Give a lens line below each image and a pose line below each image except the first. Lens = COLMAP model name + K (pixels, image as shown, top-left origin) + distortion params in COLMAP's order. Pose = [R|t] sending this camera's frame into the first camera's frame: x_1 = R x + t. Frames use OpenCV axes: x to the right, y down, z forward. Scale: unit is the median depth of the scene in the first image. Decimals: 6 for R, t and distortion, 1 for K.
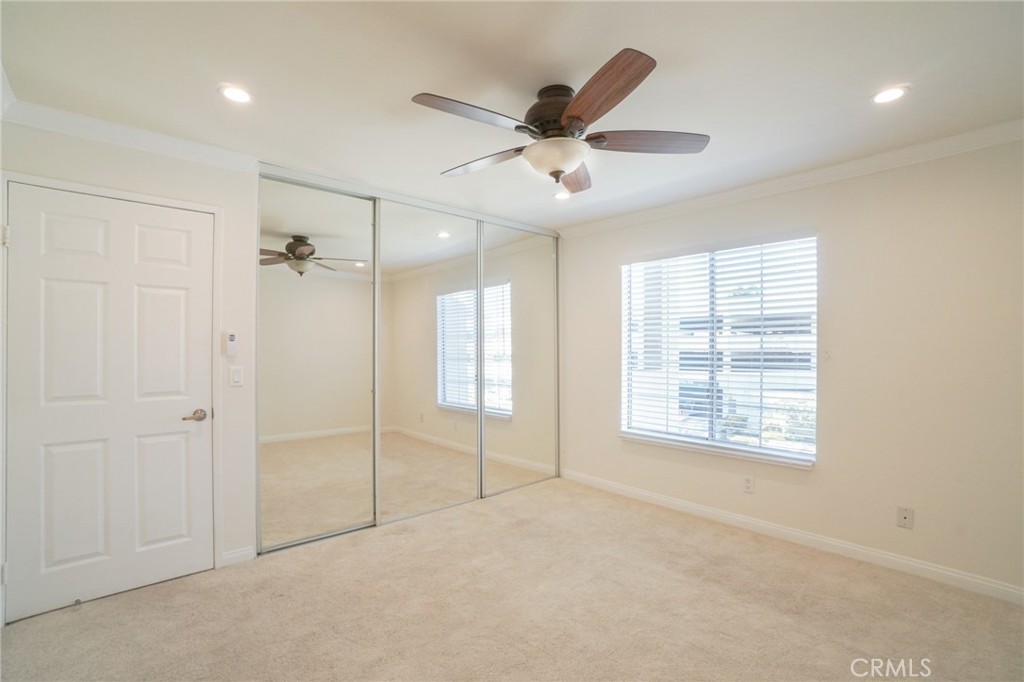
lens RADIAL K [[469.1, 0, 511.6], [0, 469.1, 346.9], [0, 0, 1]] dist [-0.060594, 0.029589]
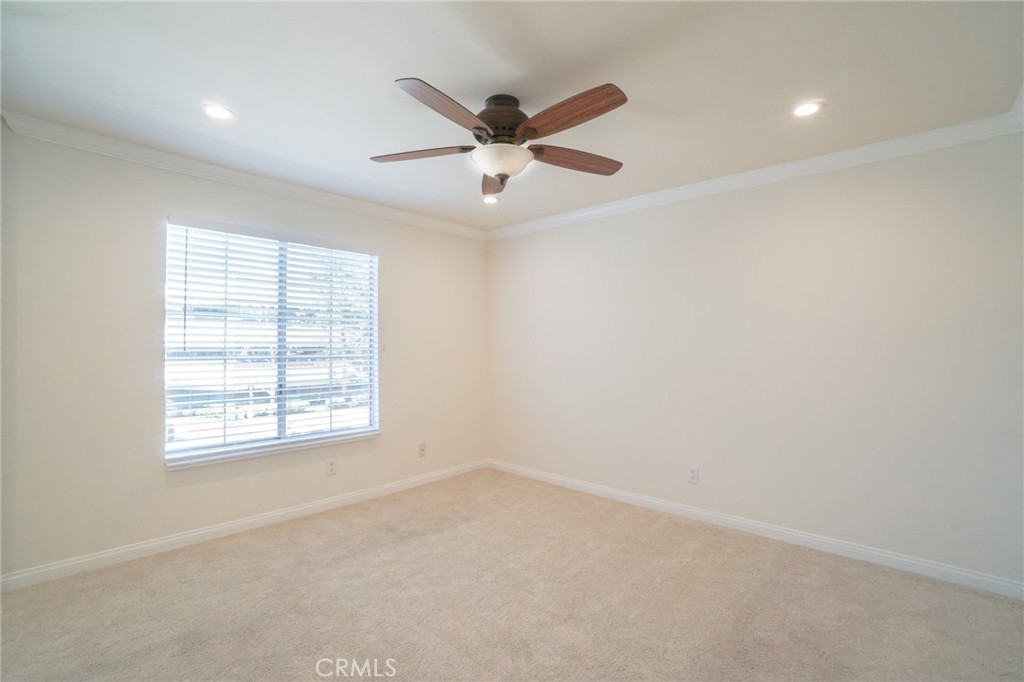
lens RADIAL K [[458.4, 0, 509.9], [0, 458.4, 329.6], [0, 0, 1]] dist [-0.044683, 0.015669]
pose [[-0.084886, 0.028719, 0.995977, -0.958987], [-0.000746, 0.999582, -0.028886, 0.009179], [-0.996390, -0.003195, -0.084829, 1.081992]]
